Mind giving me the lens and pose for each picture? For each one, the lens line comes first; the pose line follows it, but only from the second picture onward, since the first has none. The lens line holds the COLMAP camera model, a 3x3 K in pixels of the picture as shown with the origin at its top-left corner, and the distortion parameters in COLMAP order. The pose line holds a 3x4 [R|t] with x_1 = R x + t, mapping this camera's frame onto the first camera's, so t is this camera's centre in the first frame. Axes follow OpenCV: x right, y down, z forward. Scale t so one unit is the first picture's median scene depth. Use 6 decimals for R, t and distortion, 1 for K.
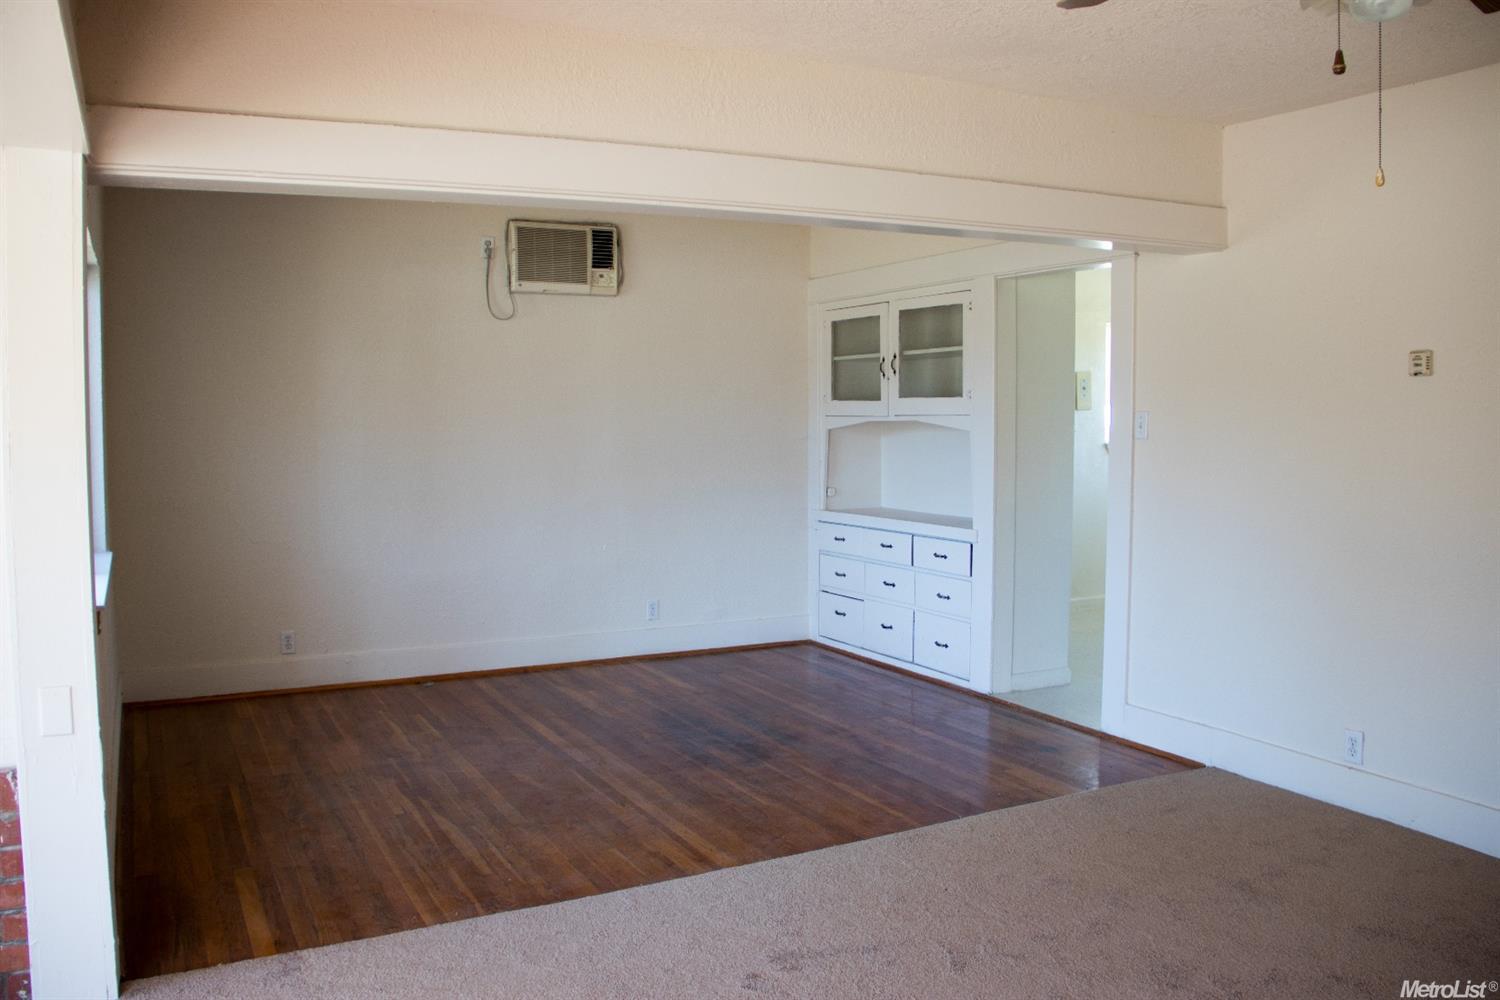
lens RADIAL K [[1226.3, 0, 750.0], [0, 1226.3, 500.0], [0, 0, 1]] dist [-0.180973, 0.126287]
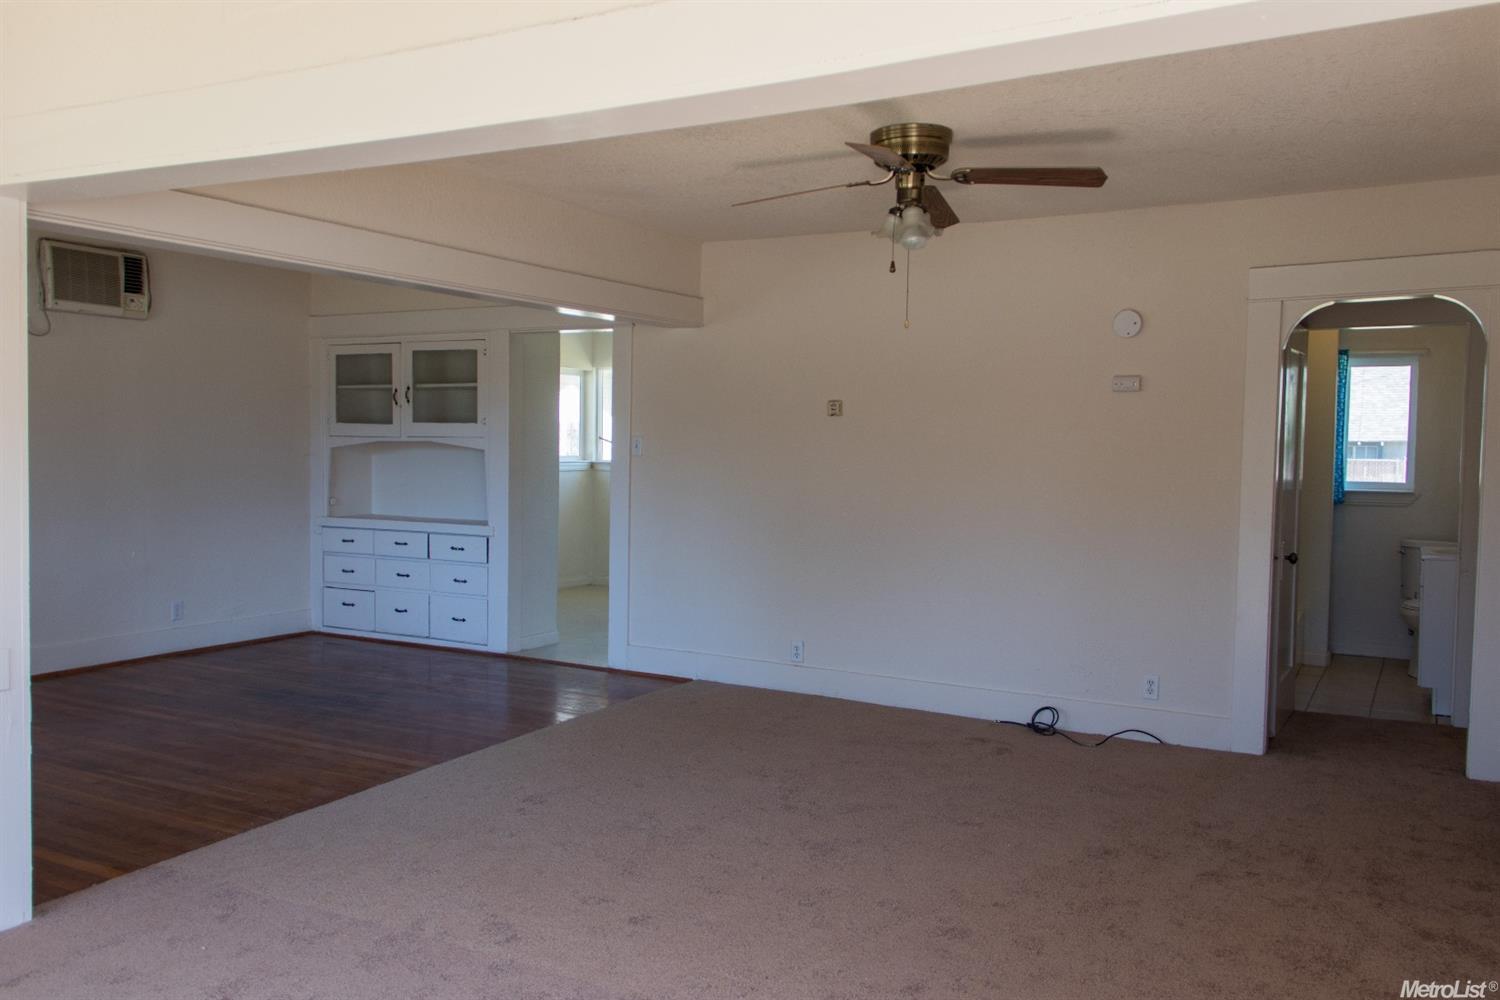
lens RADIAL K [[1187.9, 0, 748.4], [0, 1187.9, 508.3], [0, 0, 1]] dist [0.033055, -0.001553]
pose [[0.830569, -0.014646, 0.556723, -0.269376], [0.021724, 0.999745, -0.006110, 0.017721], [-0.556491, 0.017169, 0.830676, -0.182972]]
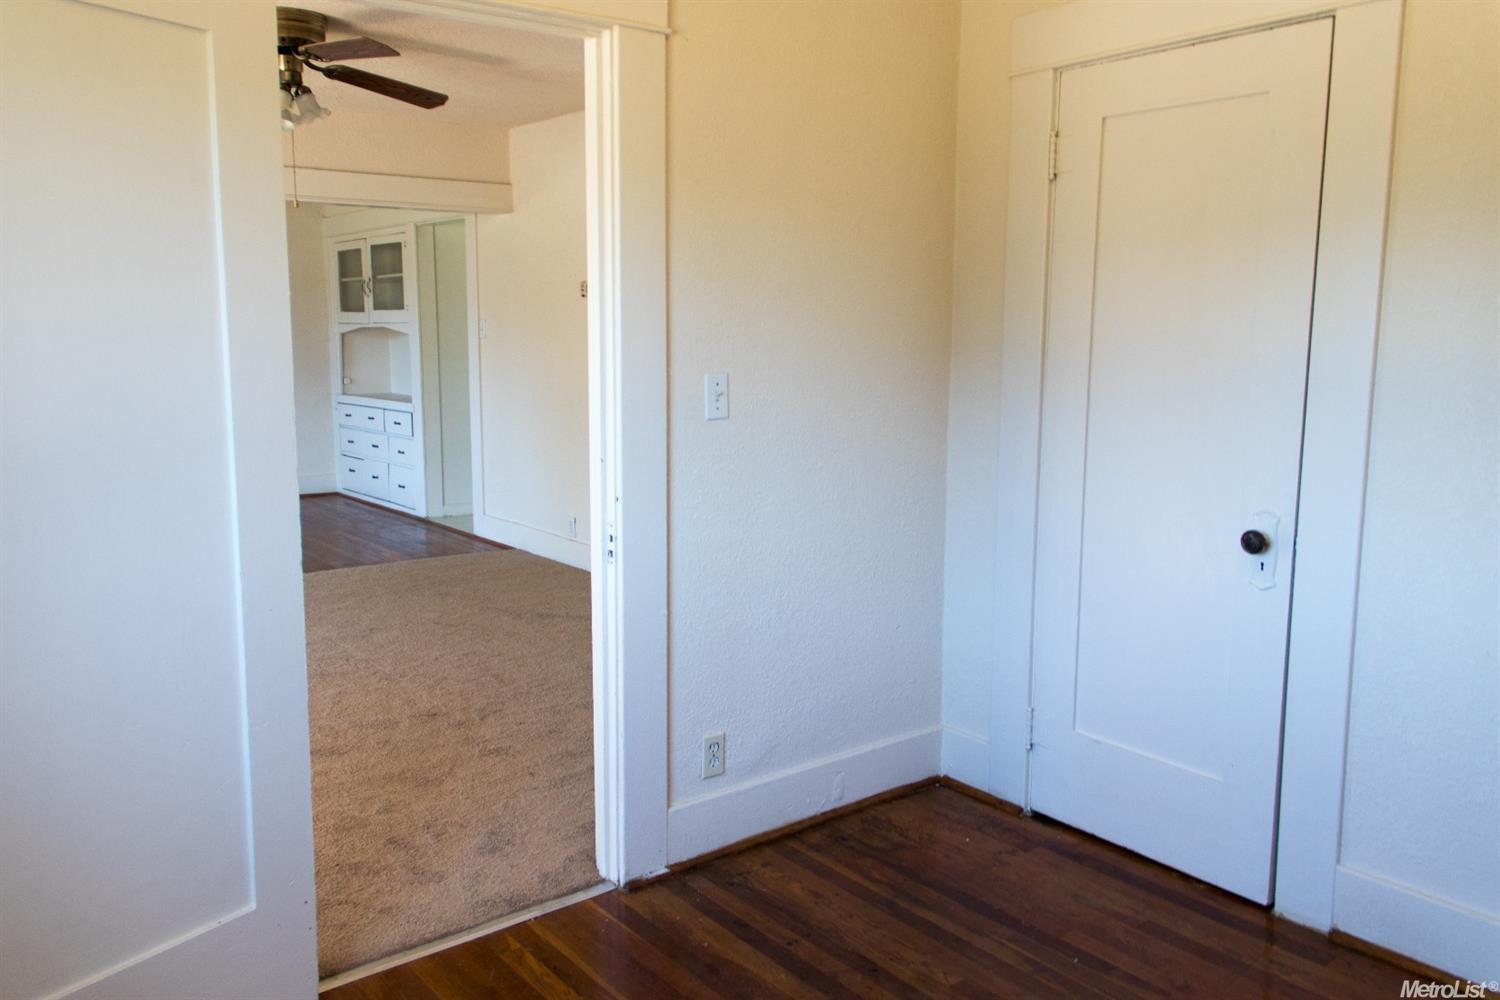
lens RADIAL K [[1187.9, 0, 748.4], [0, 1187.9, 508.3], [0, 0, 1]] dist [0.033055, -0.001553]
pose [[0.983008, -0.020718, 0.182391, 0.292113], [0.005962, 0.996690, 0.081079, 0.033418], [-0.183467, -0.078614, 0.979877, -0.422037]]
